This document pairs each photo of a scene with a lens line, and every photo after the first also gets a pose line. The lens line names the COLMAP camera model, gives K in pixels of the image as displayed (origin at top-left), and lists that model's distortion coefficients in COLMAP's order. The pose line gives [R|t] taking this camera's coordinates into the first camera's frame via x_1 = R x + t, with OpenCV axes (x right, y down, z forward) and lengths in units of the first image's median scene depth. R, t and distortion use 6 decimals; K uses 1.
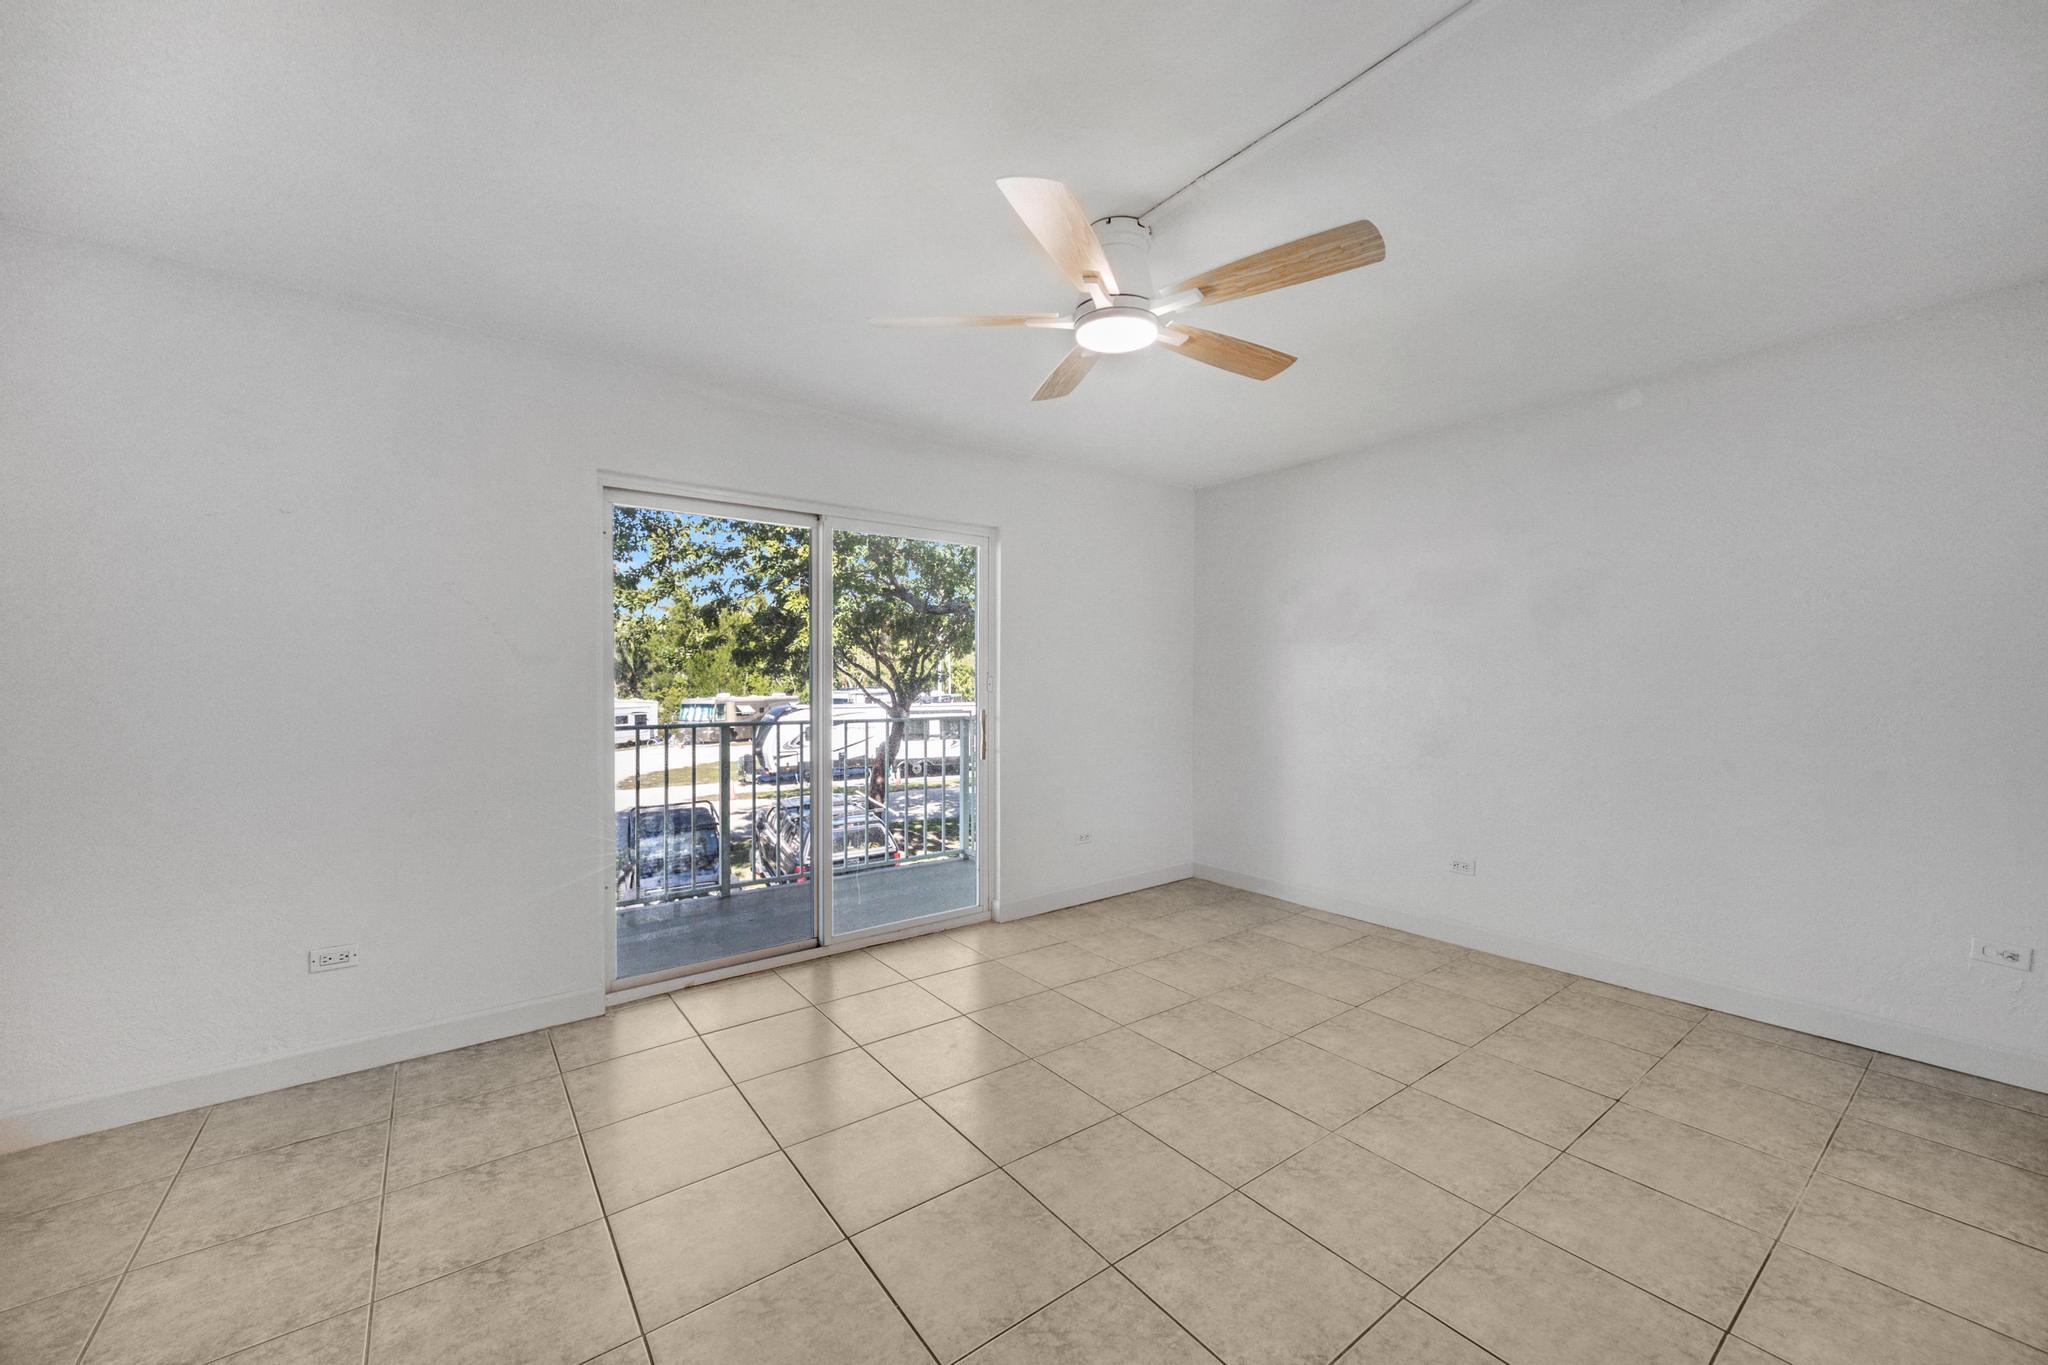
lens RADIAL K [[790.8, 0, 1046.2], [0, 790.8, 689.1], [0, 0, 1]] dist [0.000571, 0.000632]
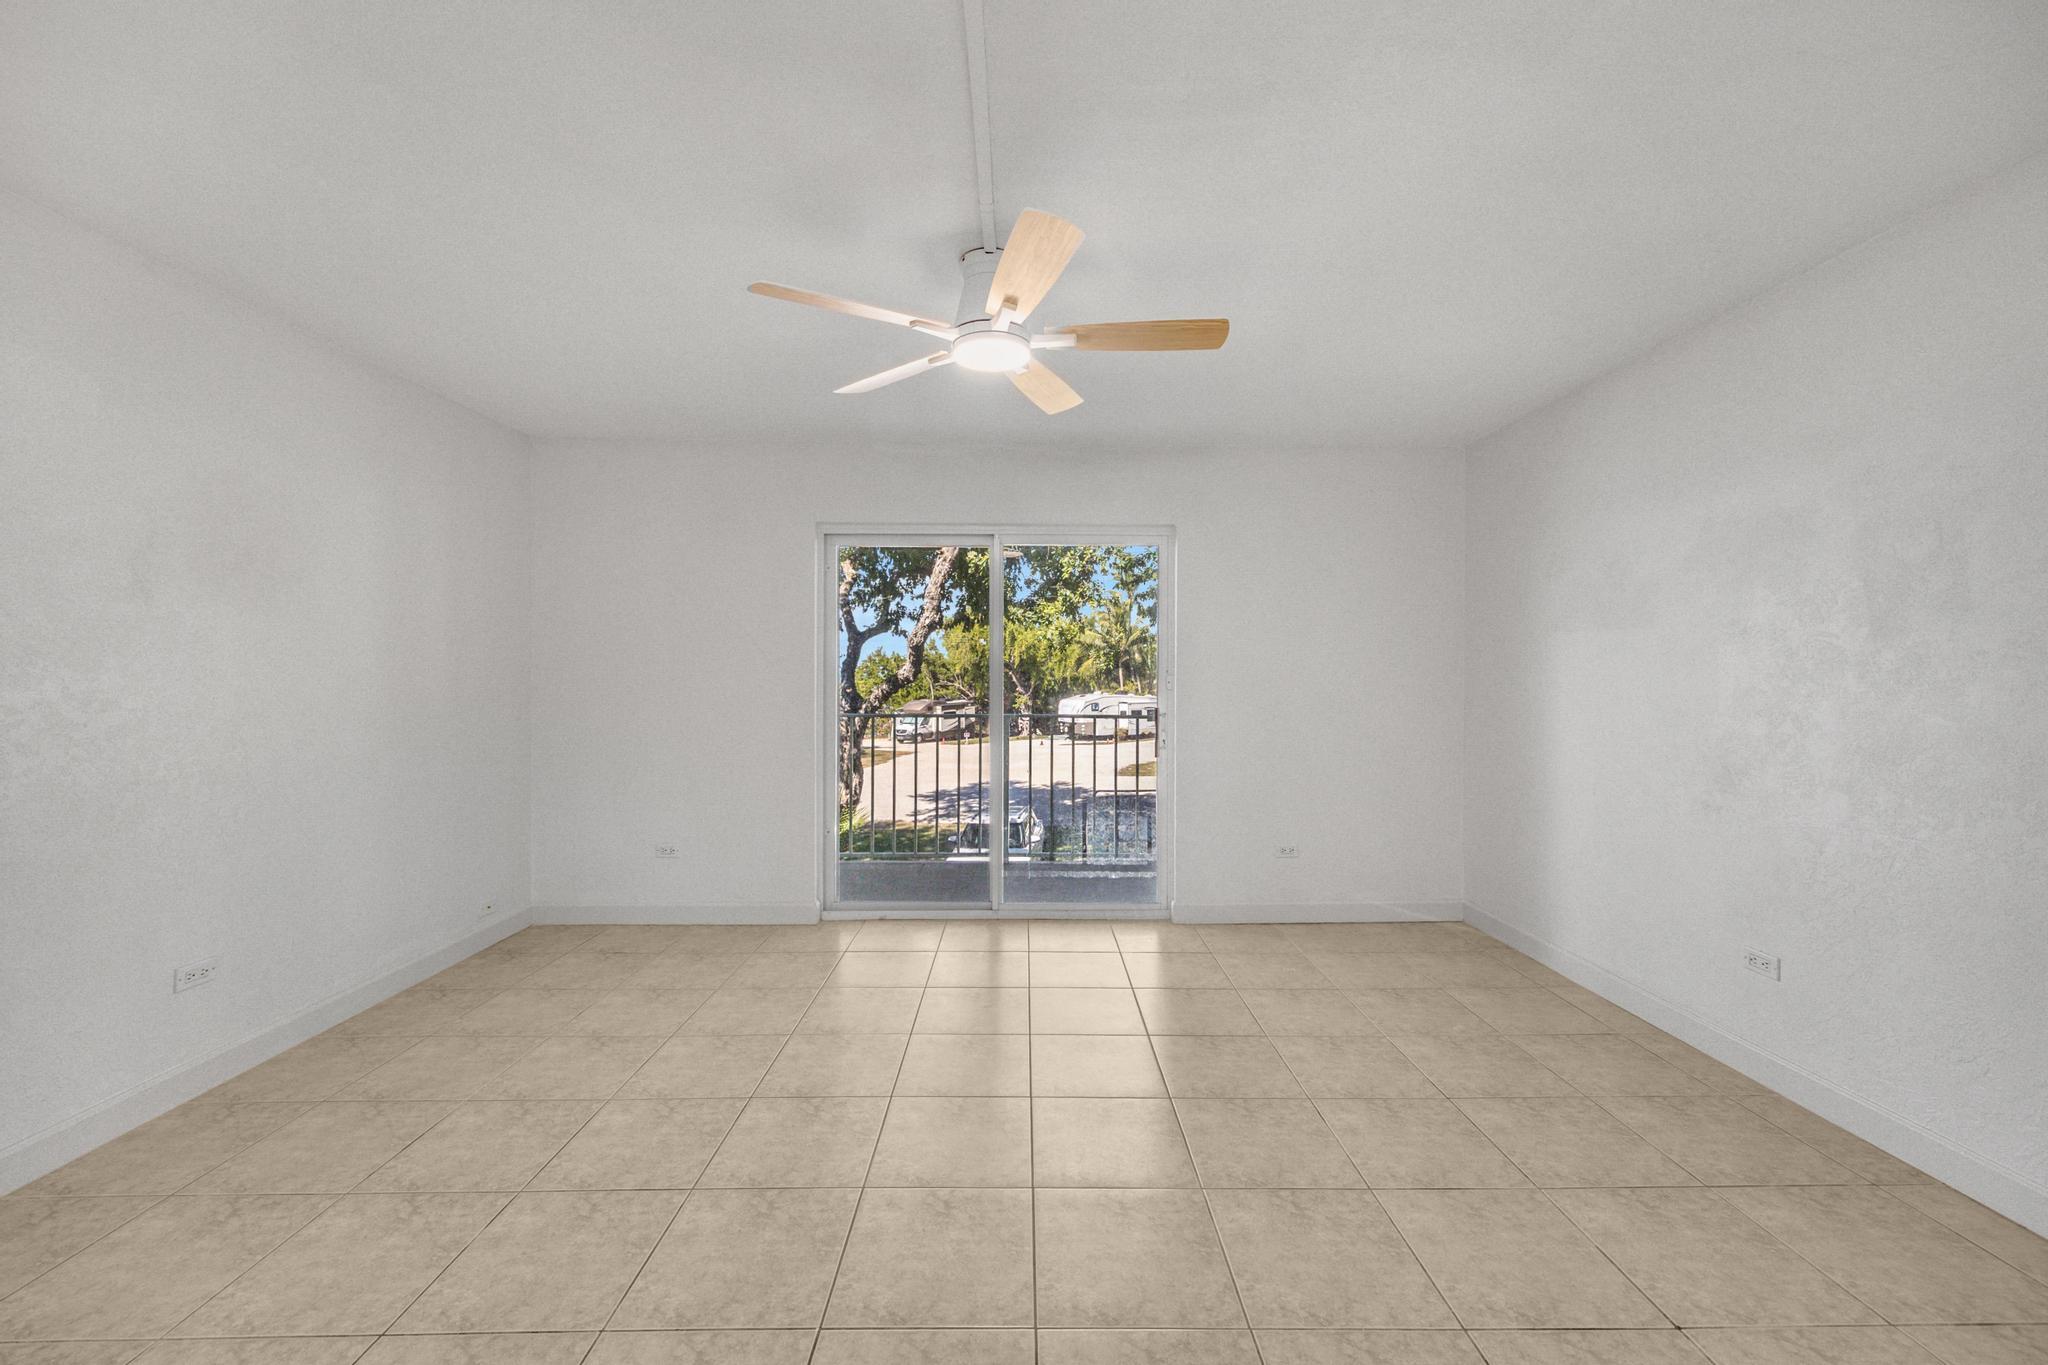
lens RADIAL K [[797.4, 0, 1028.1], [0, 797.4, 668.3], [0, 0, 1]] dist [0.000601, 0.000087]
pose [[0.802238, -0.003010, -0.596996, 0.422674], [-0.013360, 0.999646, -0.022992, 0.002856], [0.596855, 0.026421, 0.801914, 0.092567]]
